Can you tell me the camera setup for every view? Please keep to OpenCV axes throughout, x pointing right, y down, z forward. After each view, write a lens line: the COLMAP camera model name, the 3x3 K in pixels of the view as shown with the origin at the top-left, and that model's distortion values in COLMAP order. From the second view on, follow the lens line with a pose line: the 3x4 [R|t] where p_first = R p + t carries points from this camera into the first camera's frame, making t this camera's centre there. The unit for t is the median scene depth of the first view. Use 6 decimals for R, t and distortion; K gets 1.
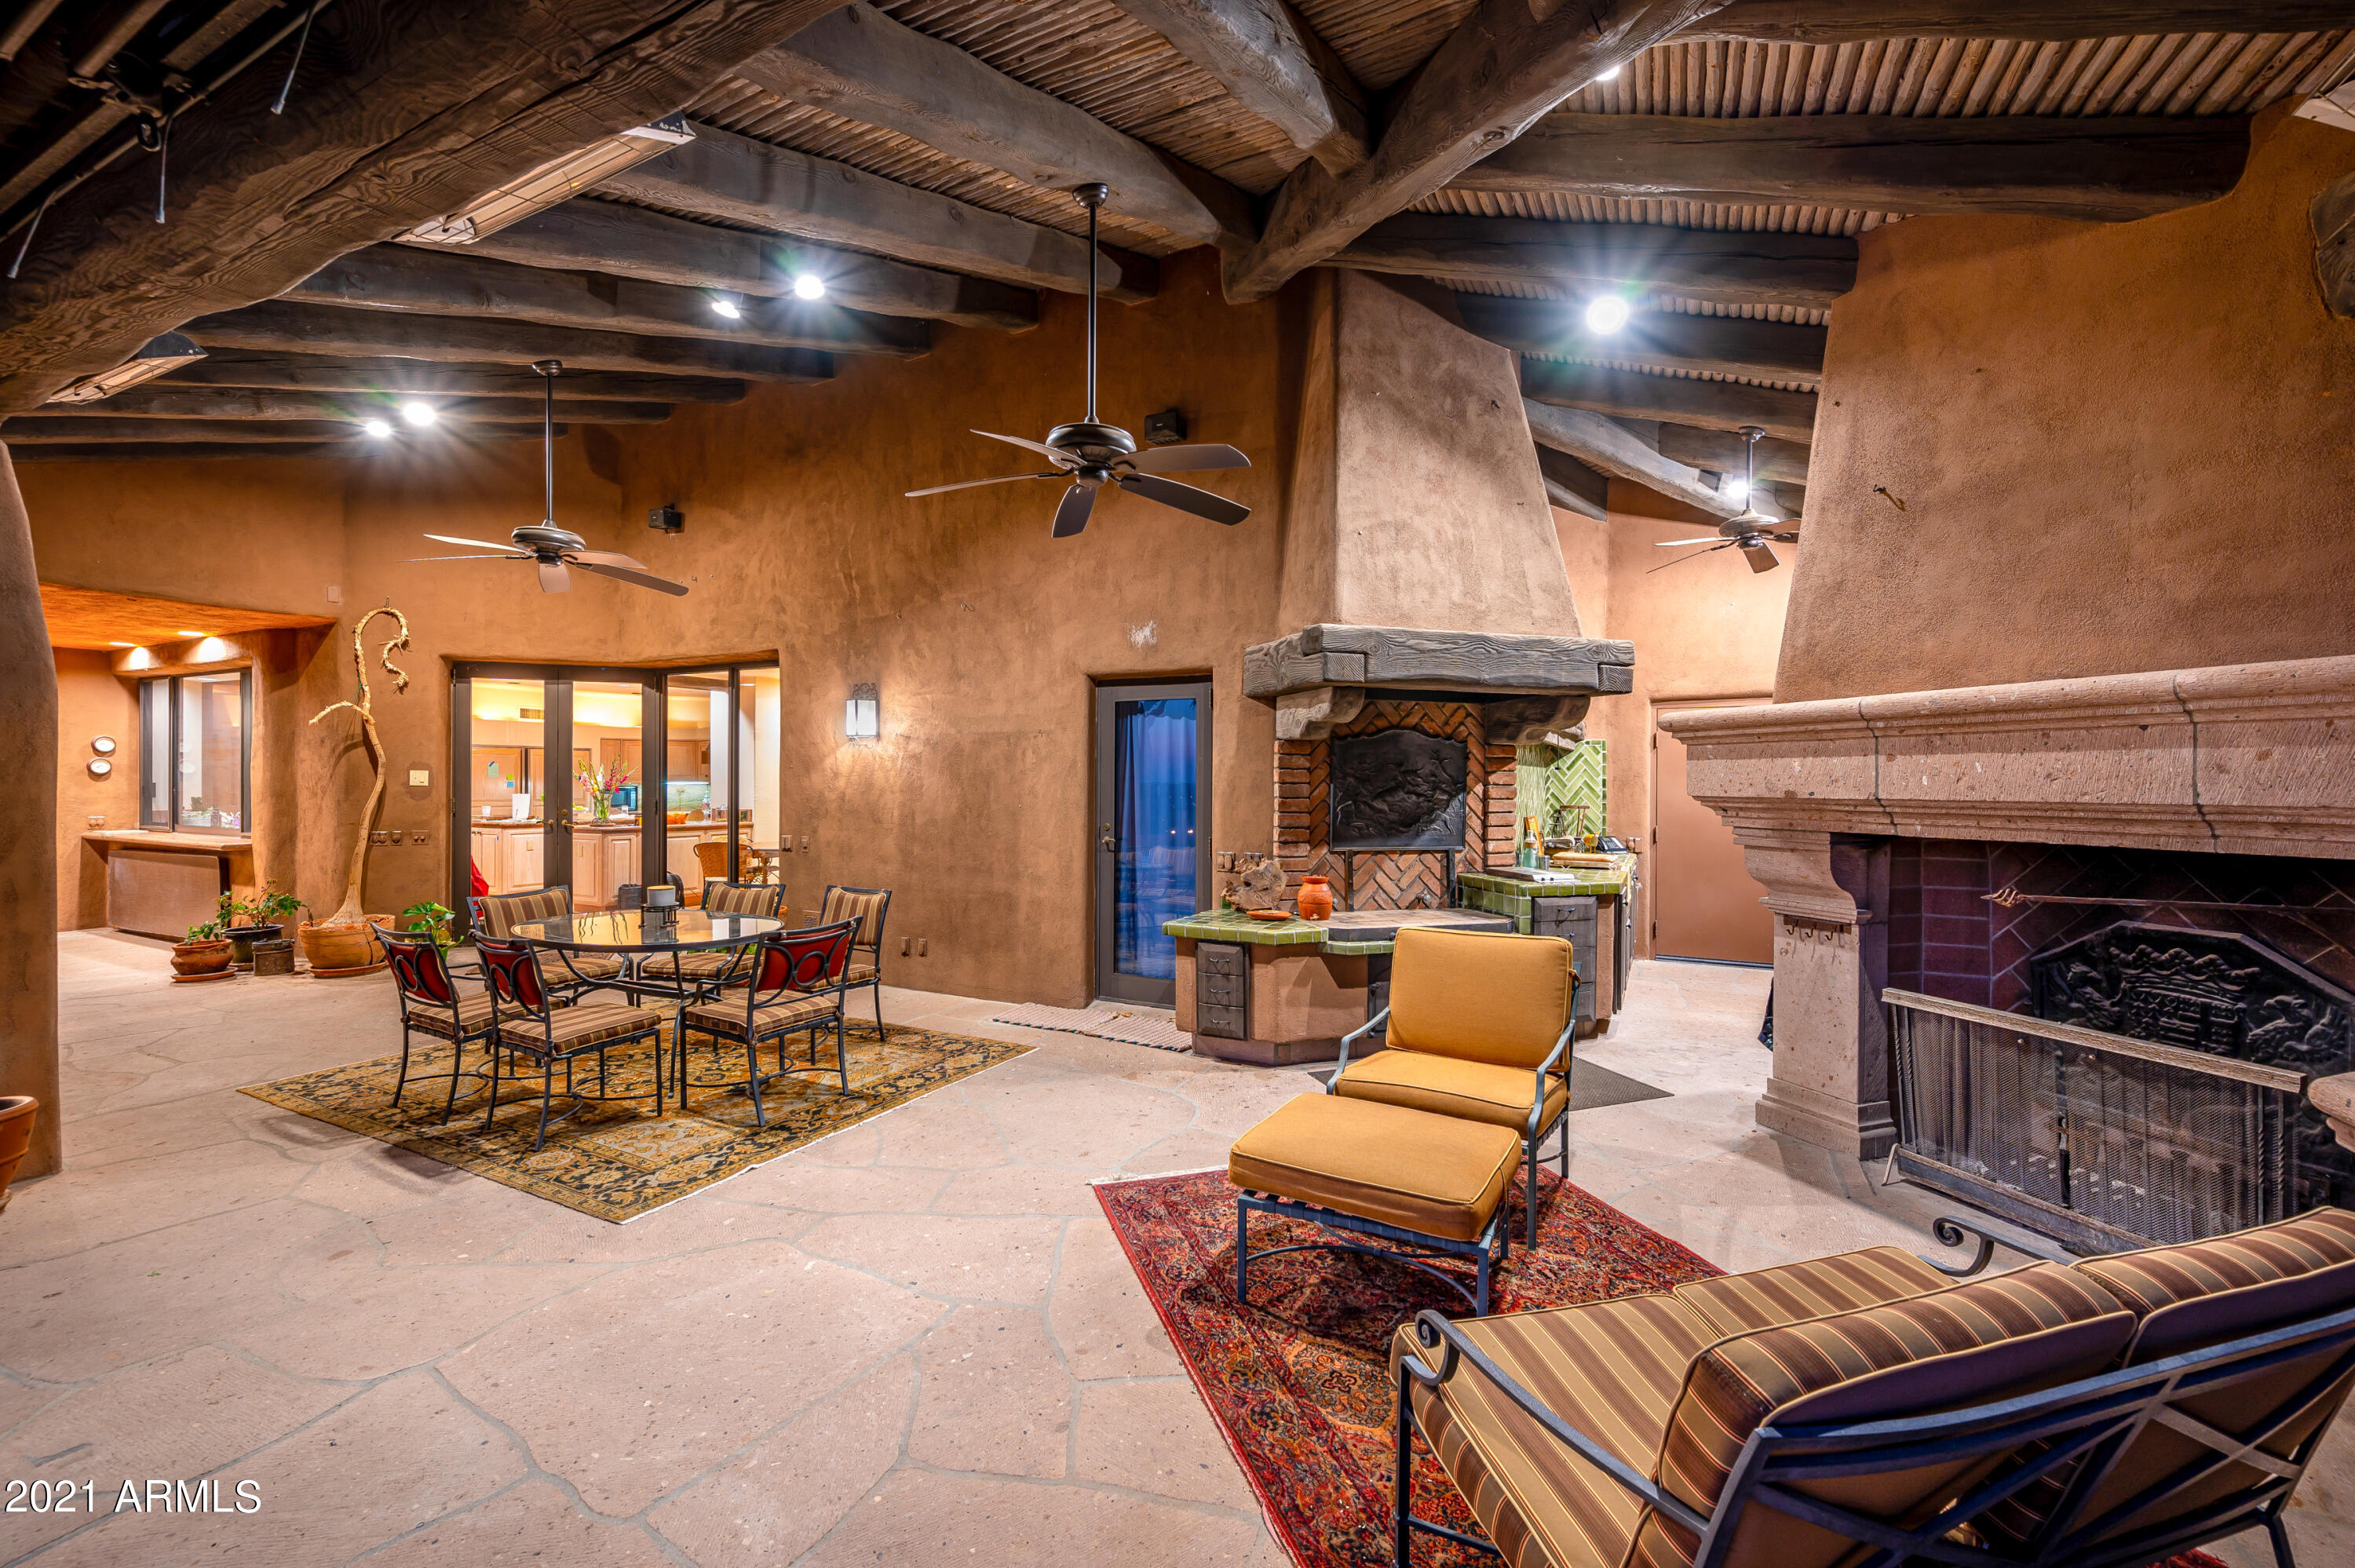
lens RADIAL K [[978.4, 0, 1177.5], [0, 978.4, 784.0], [0, 0, 1]] dist [-0.001433, -0.000569]
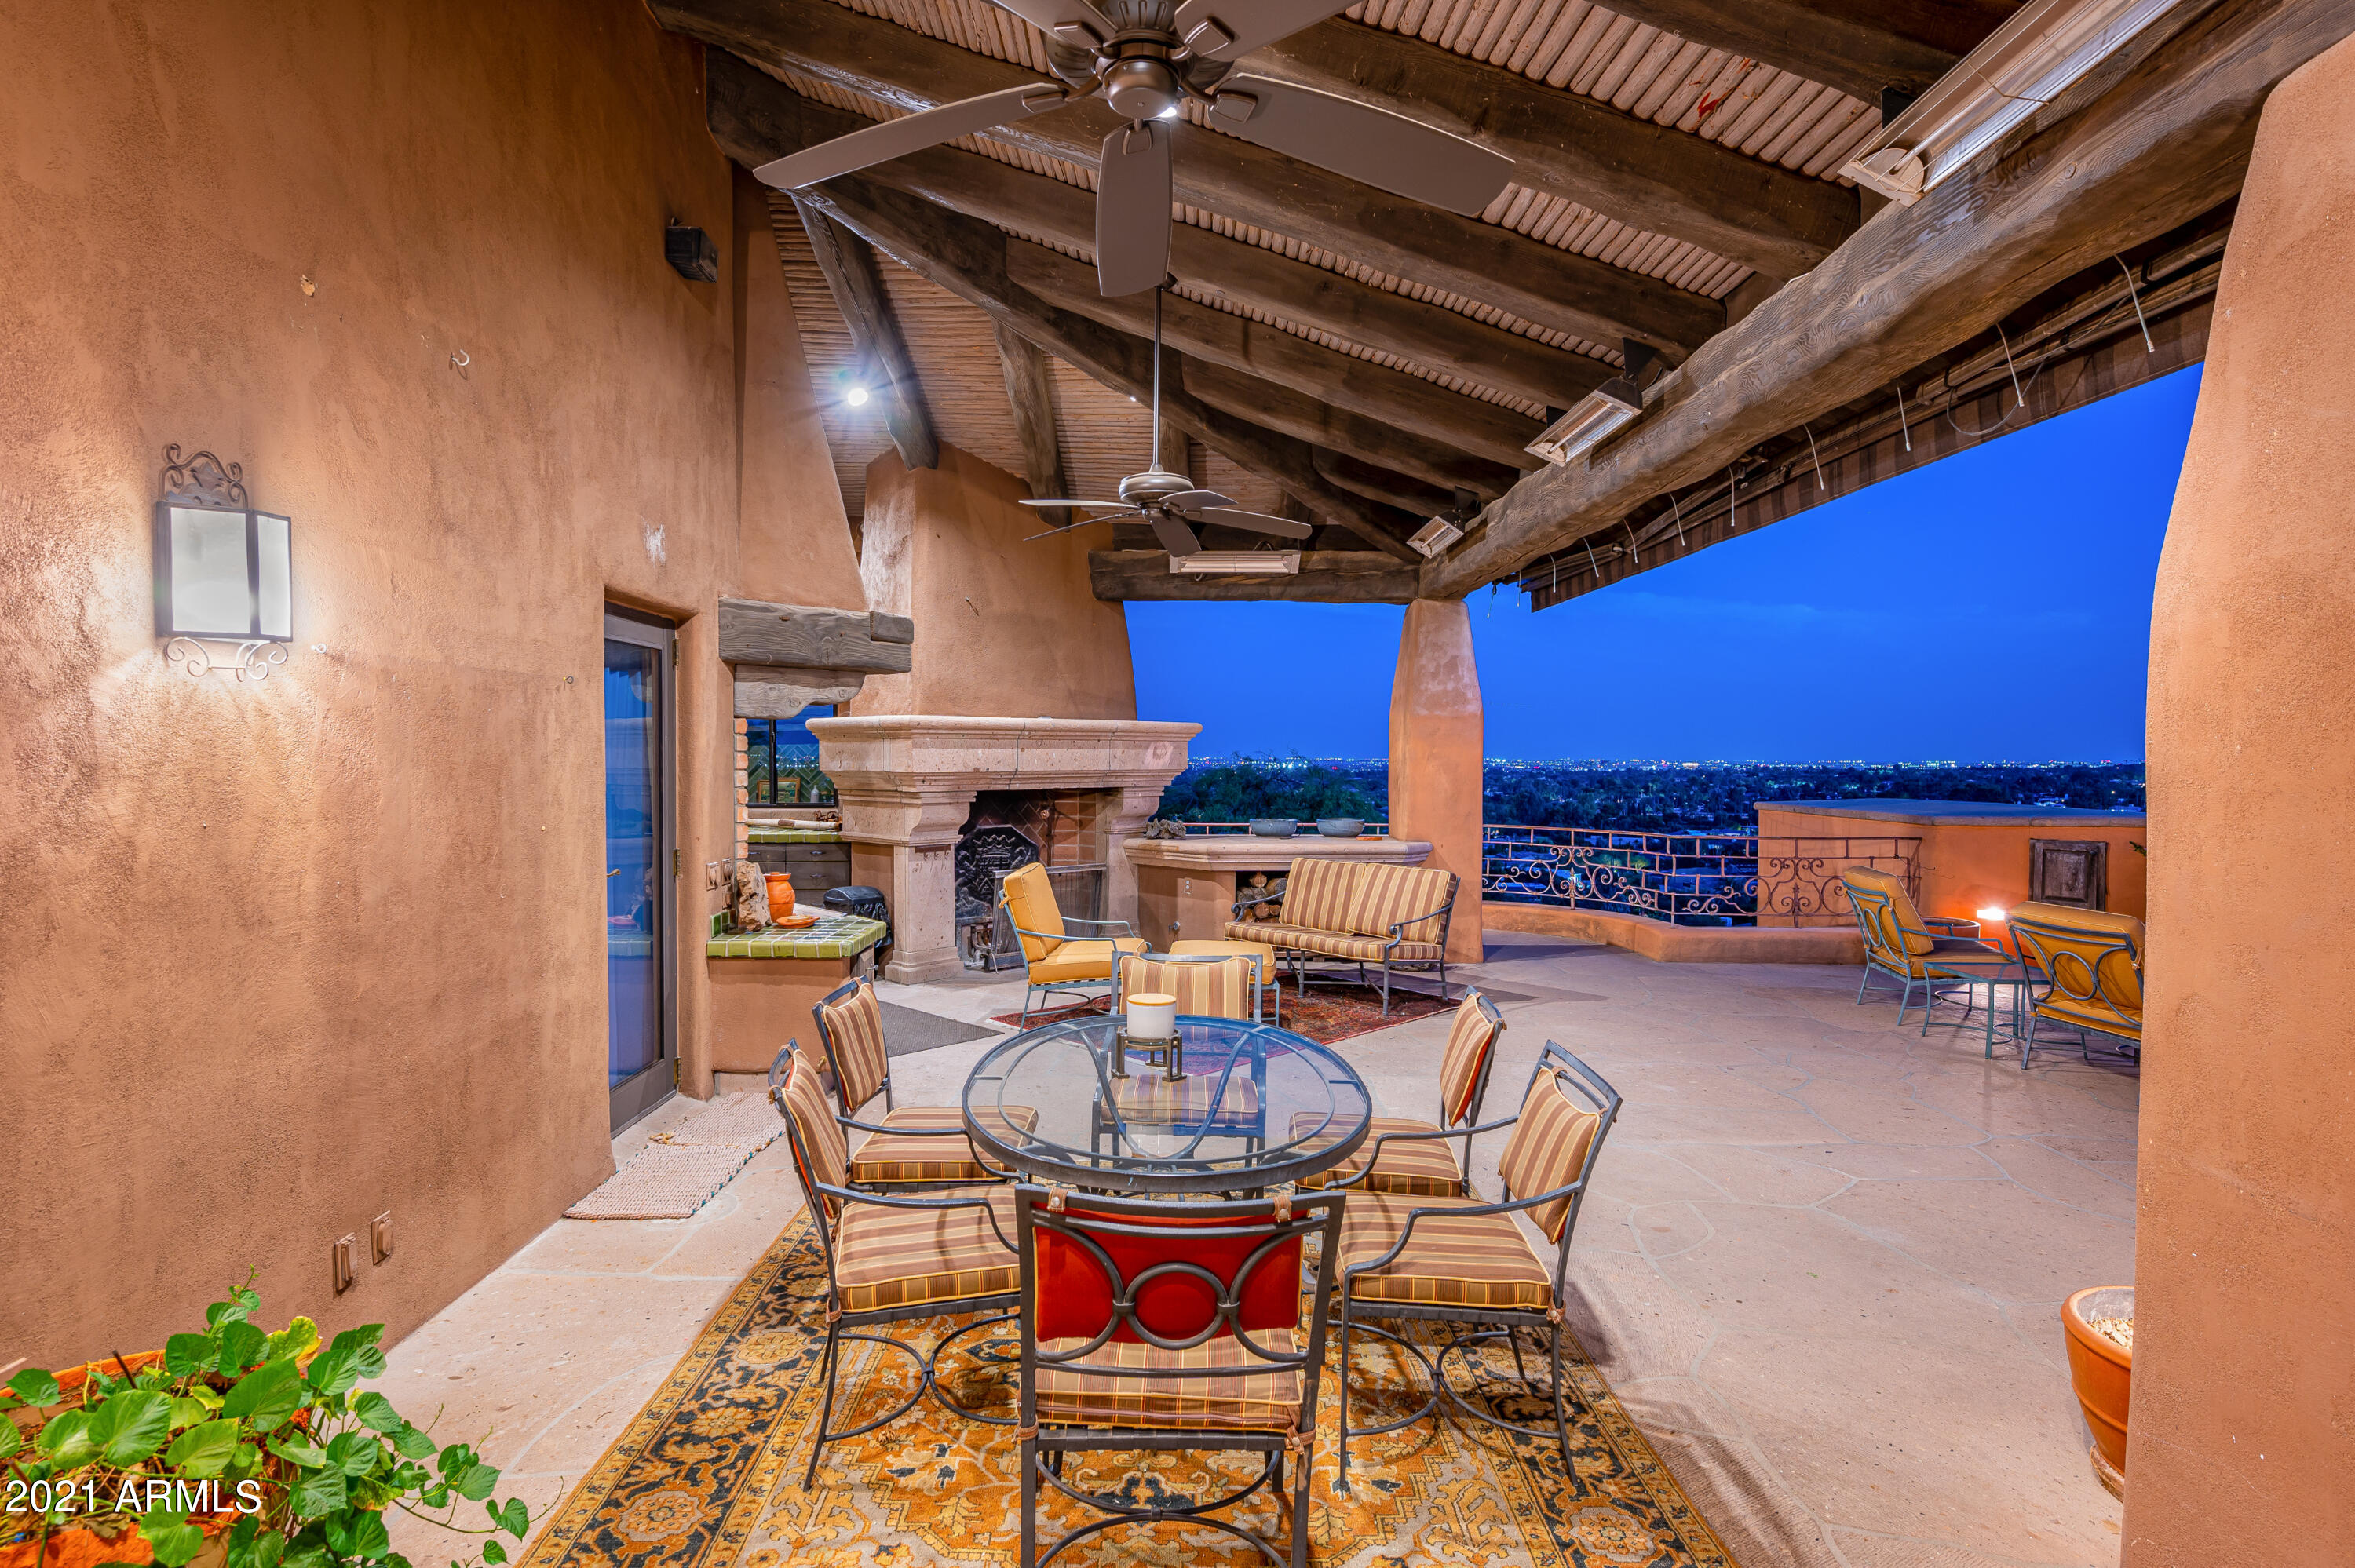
lens RADIAL K [[1290.2, 0, 1177.5], [0, 1290.2, 784.0], [0, 0, 1]] dist [0.001310, 0.000120]
pose [[-0.491448, -0.024980, 0.870549, -0.859158], [0.001678, 0.999560, 0.029629, -0.017586], [-0.870905, 0.016022, -0.491190, 1.016547]]
